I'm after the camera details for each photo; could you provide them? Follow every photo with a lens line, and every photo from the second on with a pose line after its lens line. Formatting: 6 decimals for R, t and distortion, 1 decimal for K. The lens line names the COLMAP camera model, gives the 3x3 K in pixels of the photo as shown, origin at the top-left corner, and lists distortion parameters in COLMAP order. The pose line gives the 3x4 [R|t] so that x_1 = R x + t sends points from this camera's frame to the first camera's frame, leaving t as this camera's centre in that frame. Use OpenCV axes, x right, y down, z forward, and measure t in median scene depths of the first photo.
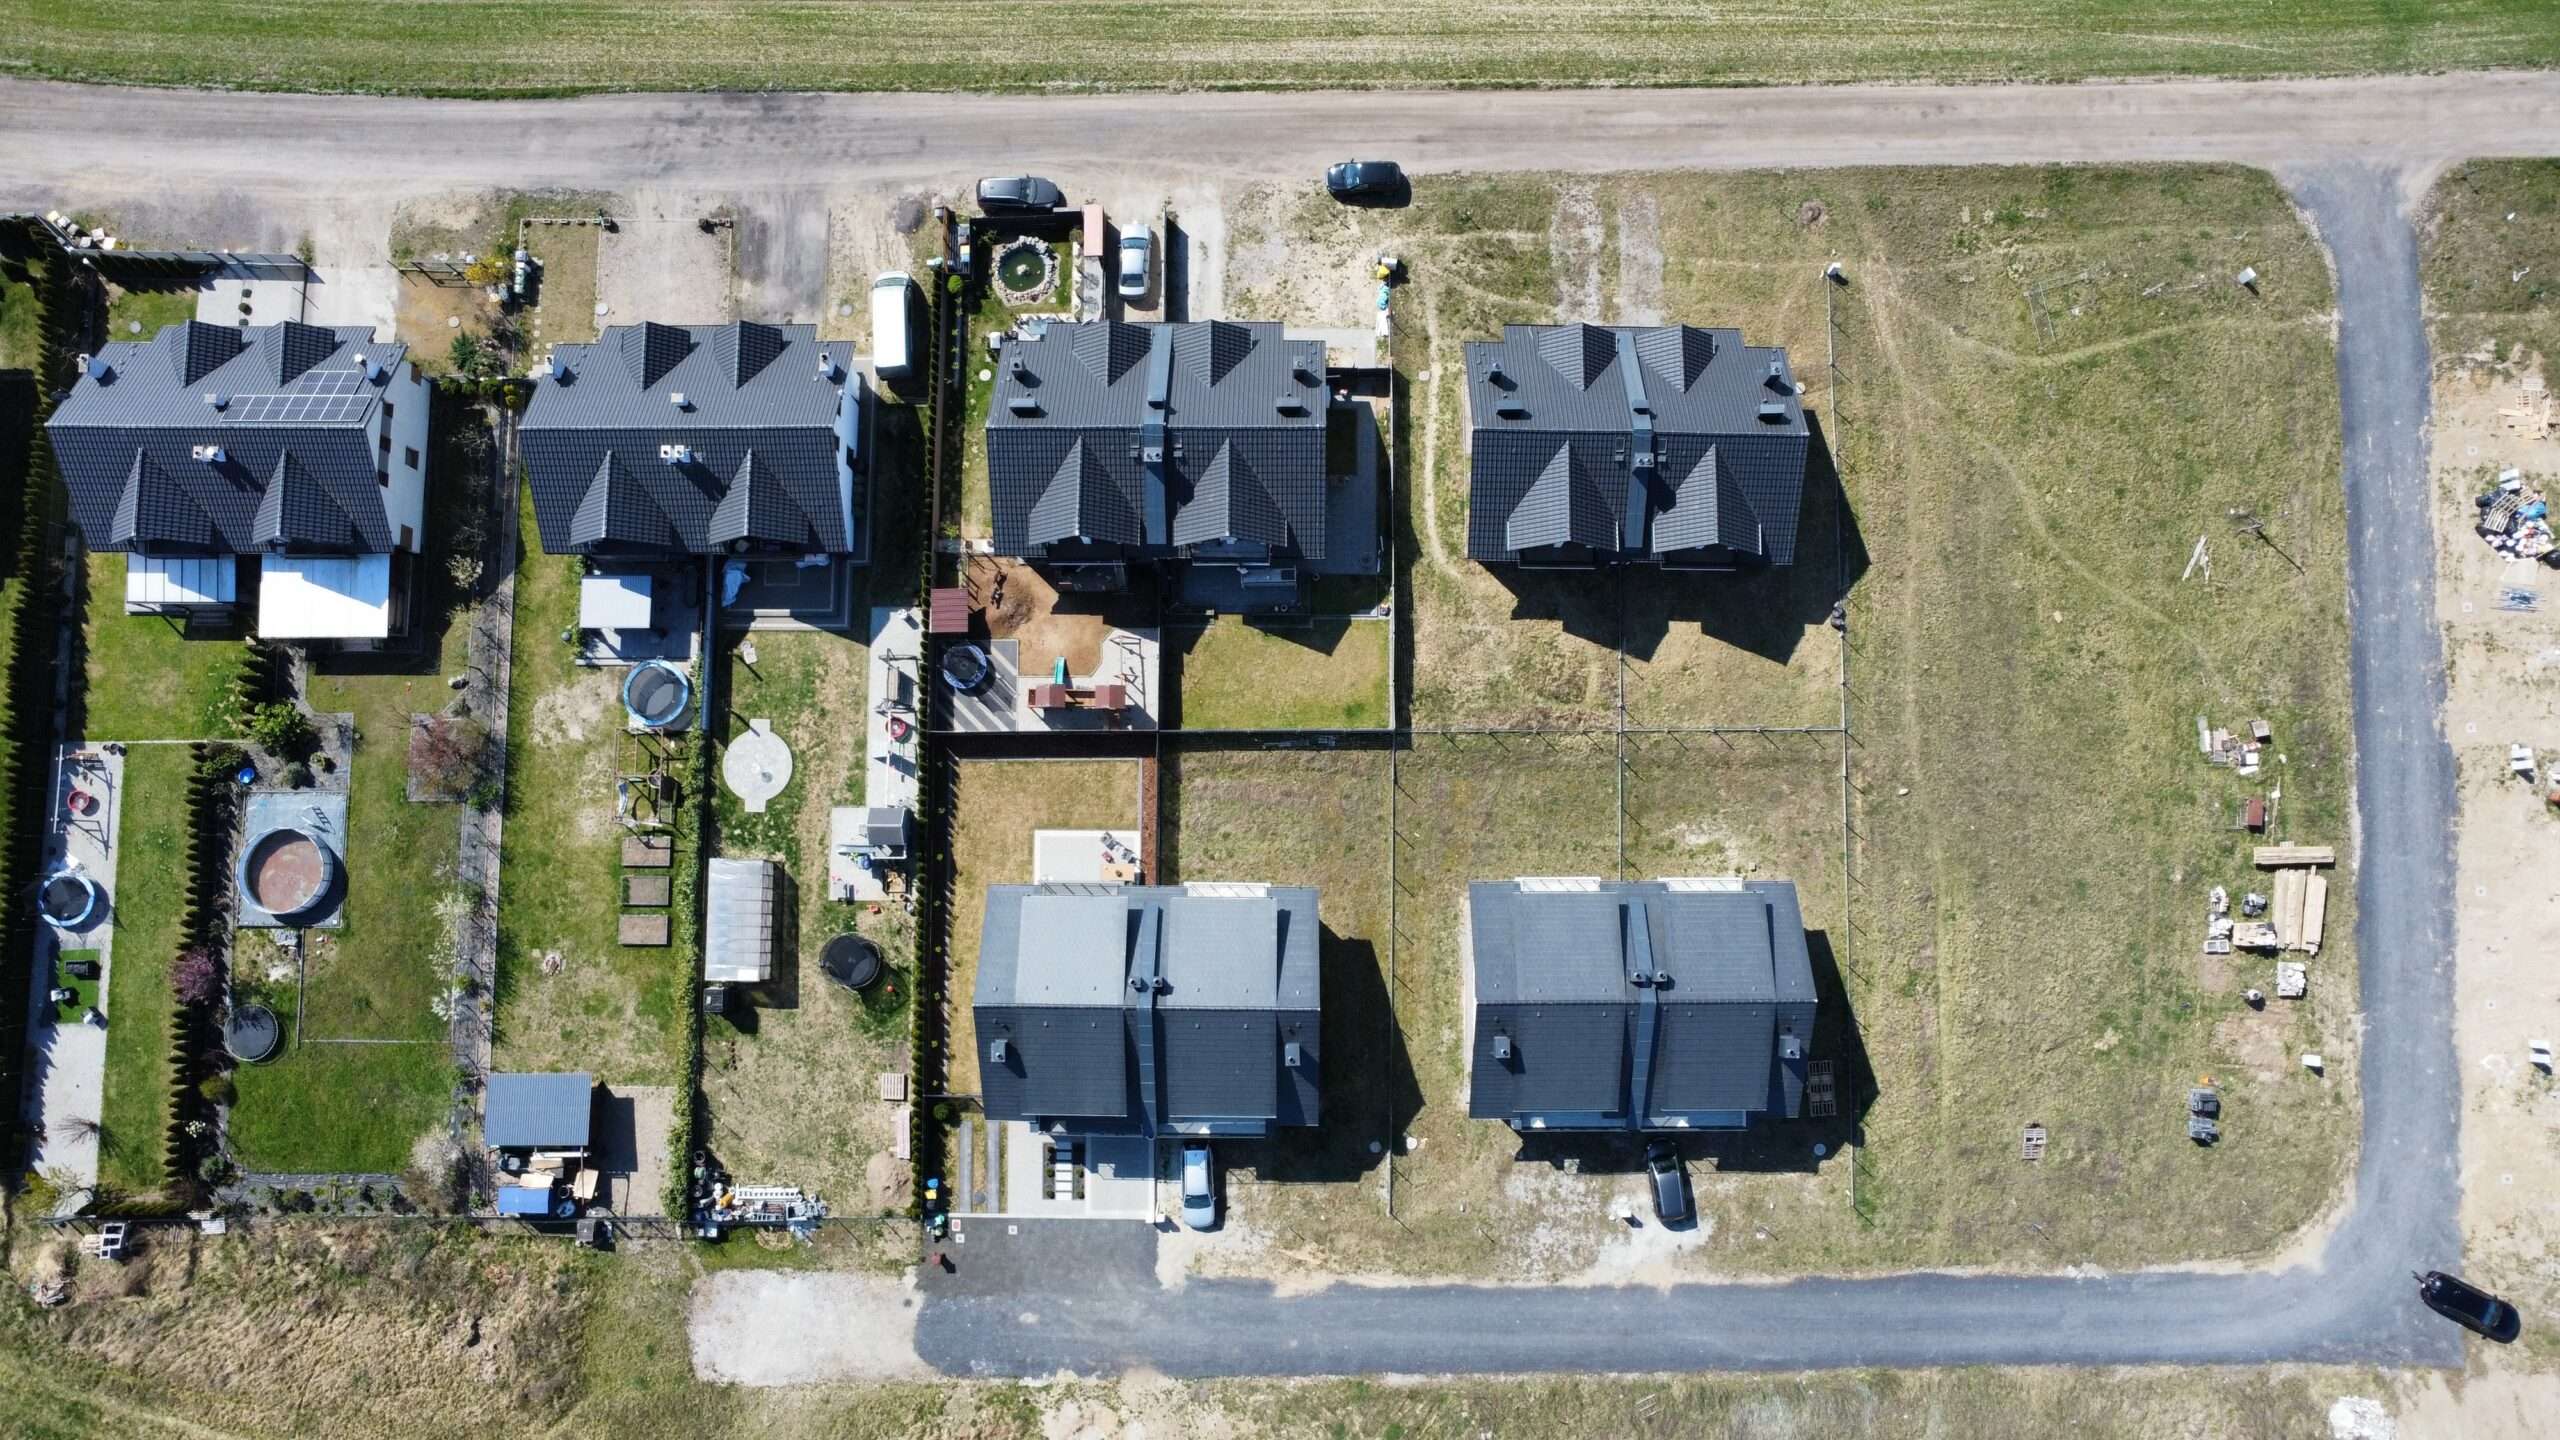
lens RADIAL K [[1902.5, 0, 1281.9], [0, 1902.5, 705.6], [0, 0, 1]] dist [-0.142476, 0.211692]
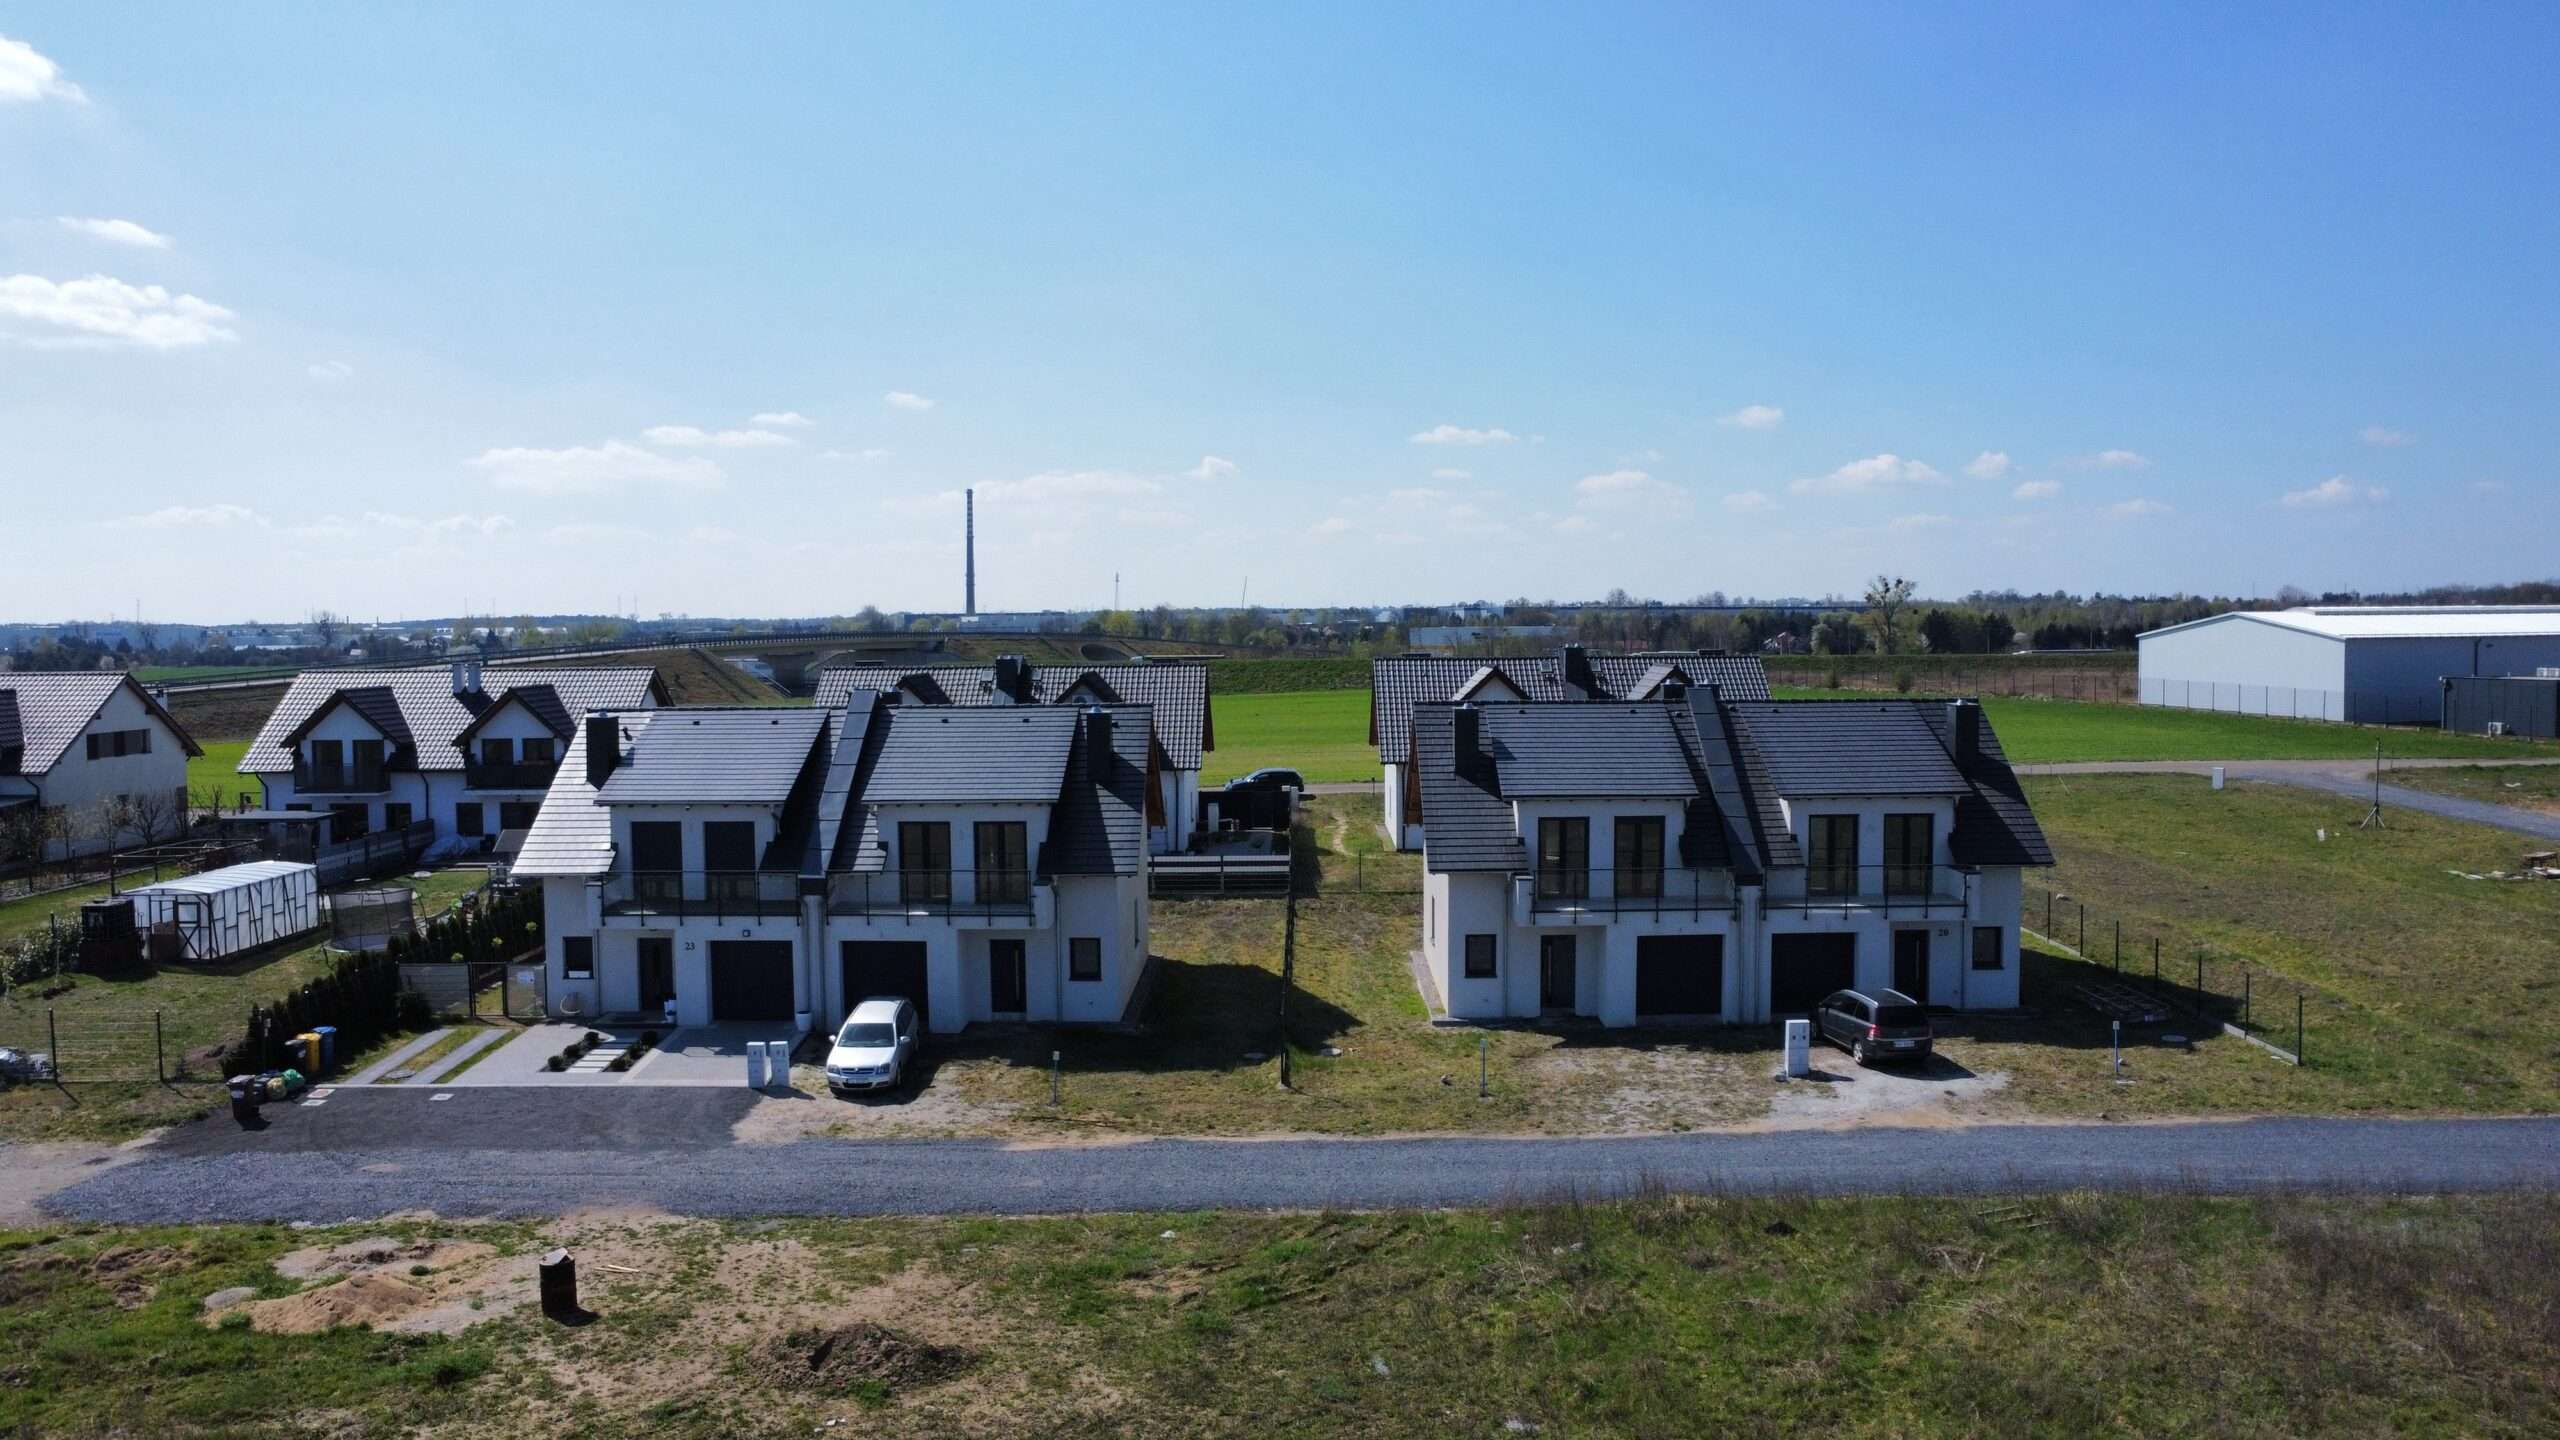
lens RADIAL K [[1902.5, 0, 1281.9], [0, 1902.5, 705.6], [0, 0, 1]] dist [-0.142476, 0.211692]
pose [[0.999968, 0.005084, -0.006134, 0.058741], [-0.006921, 0.172996, -0.984898, 0.698566], [-0.003946, 0.984909, 0.173026, 0.832840]]
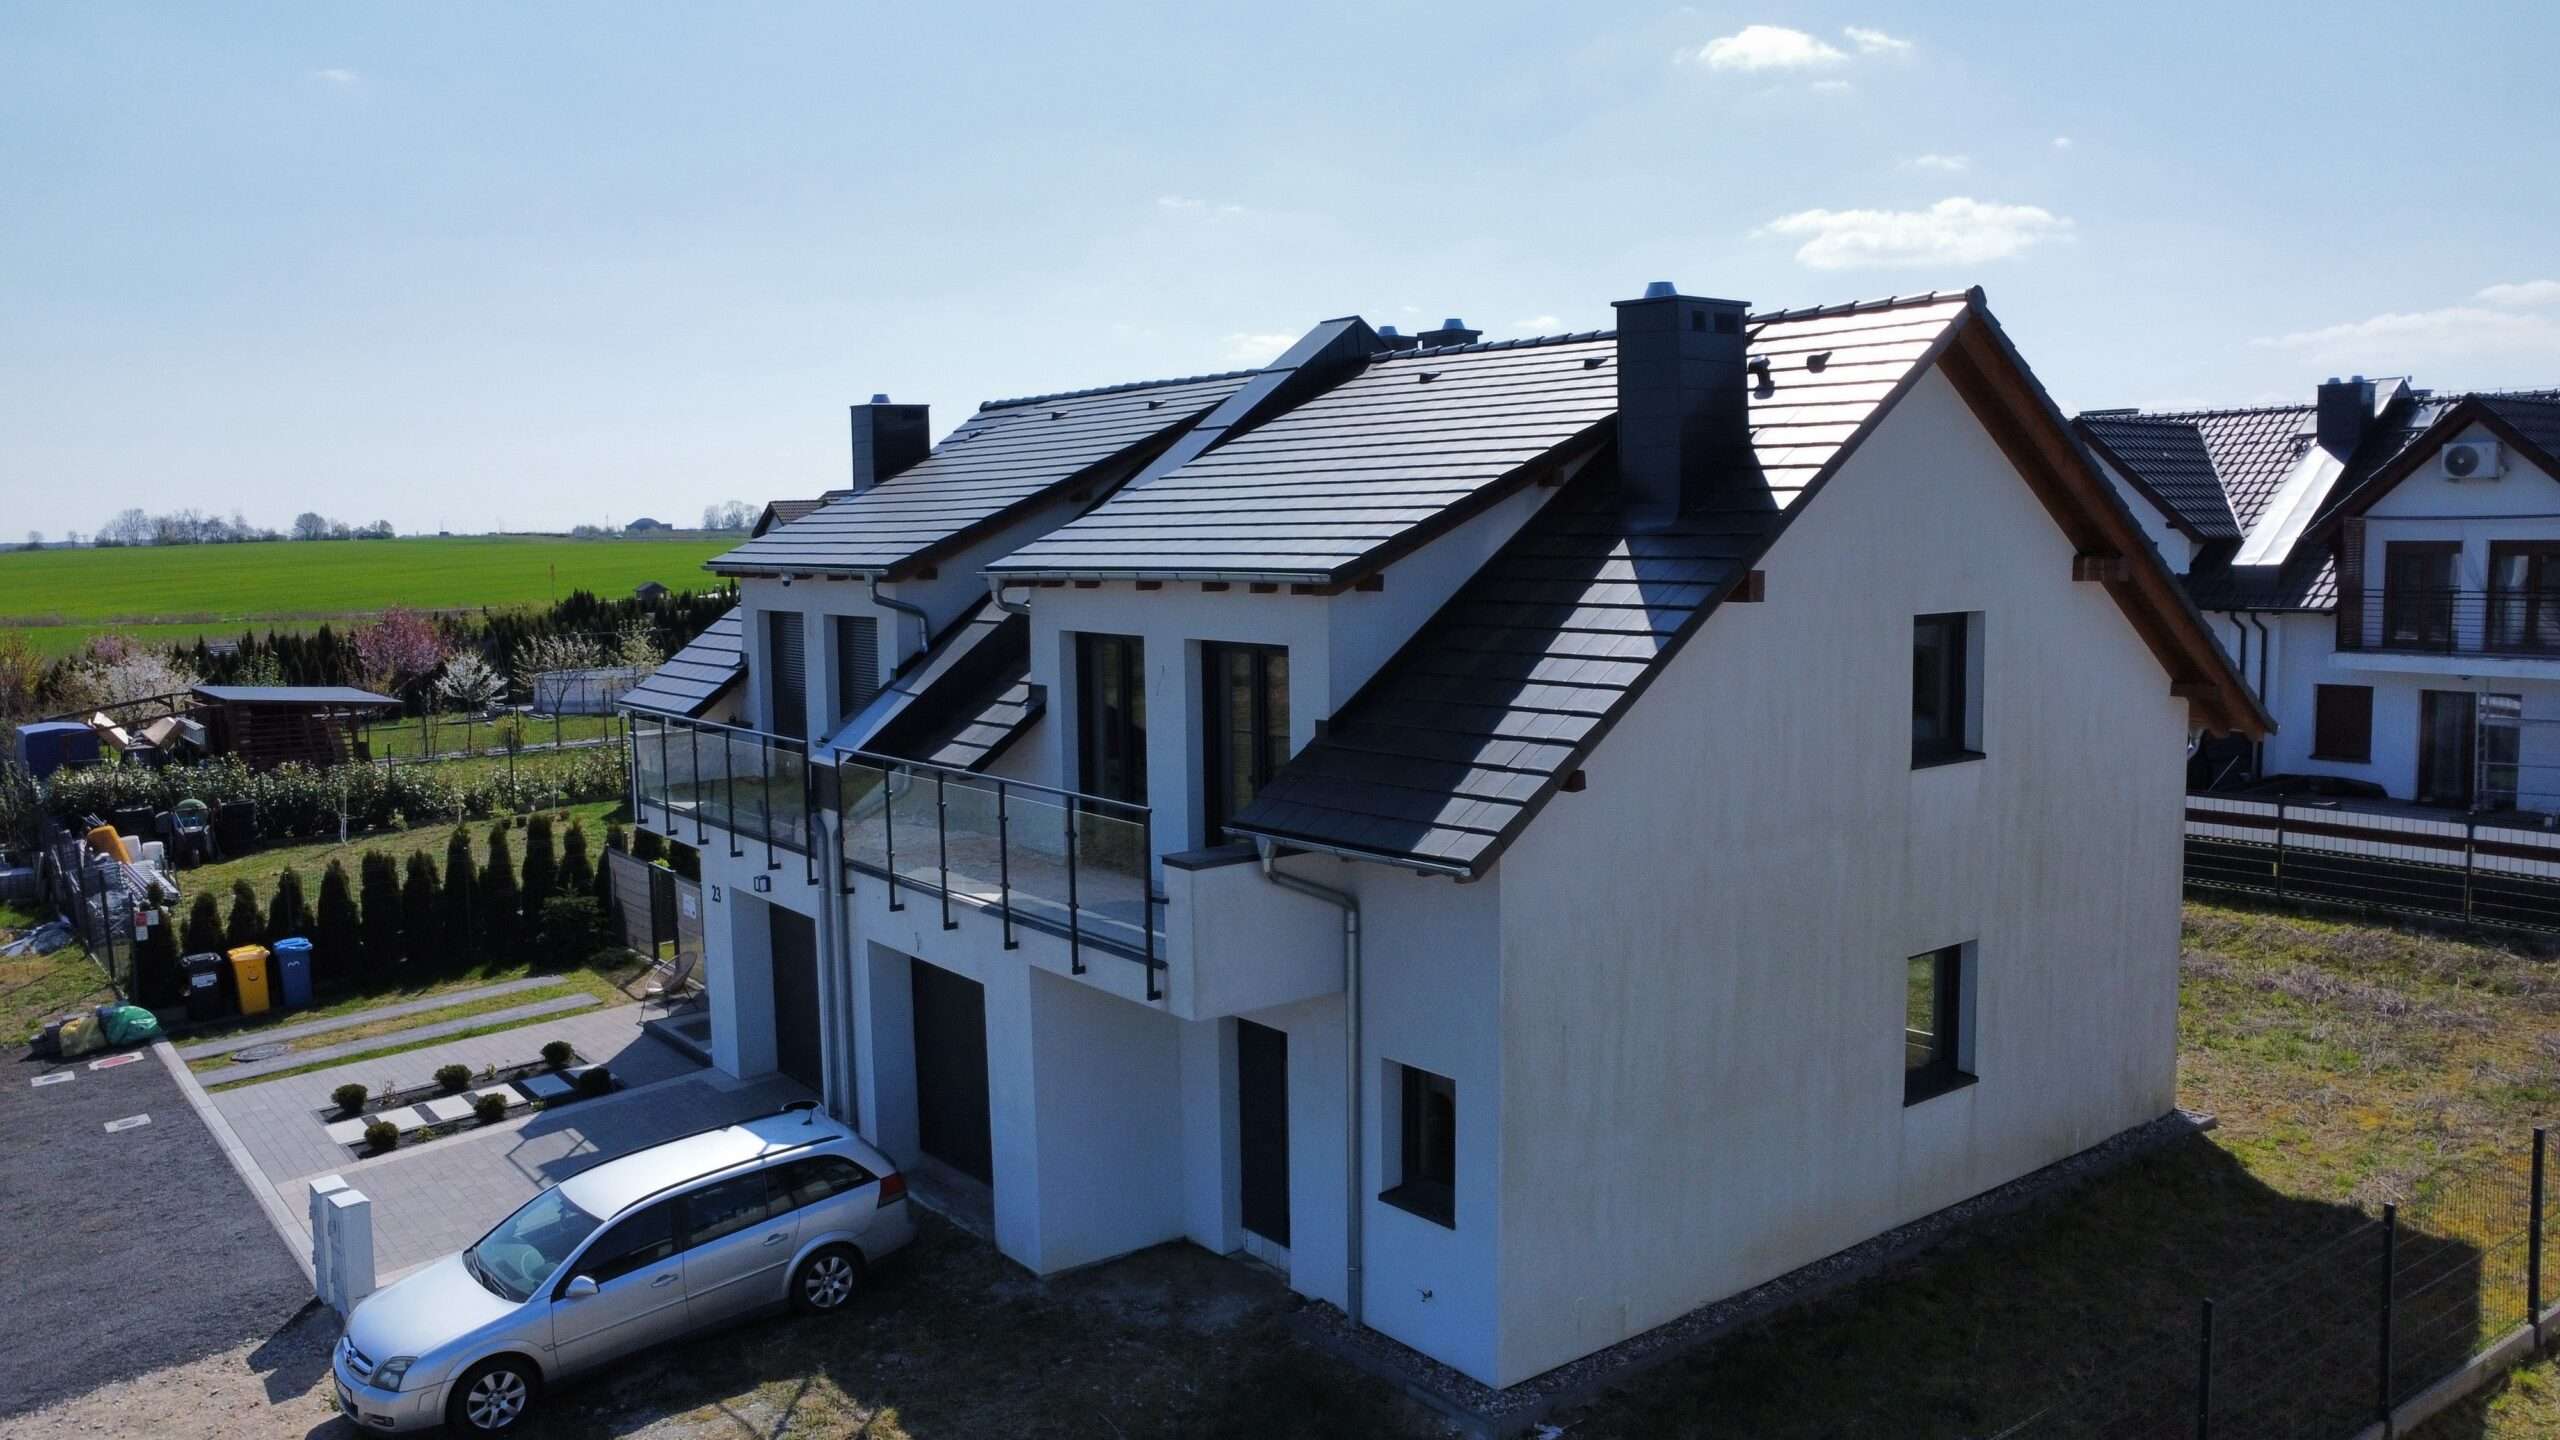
lens RADIAL K [[1902.5, 0, 1281.9], [0, 1902.5, 705.6], [0, 0, 1]] dist [-0.142476, 0.211692]
pose [[0.614227, 0.077981, -0.785267, 0.108446], [-0.781689, 0.196446, -0.591921, 0.293282], [0.108104, 0.977409, 0.181620, 0.928861]]
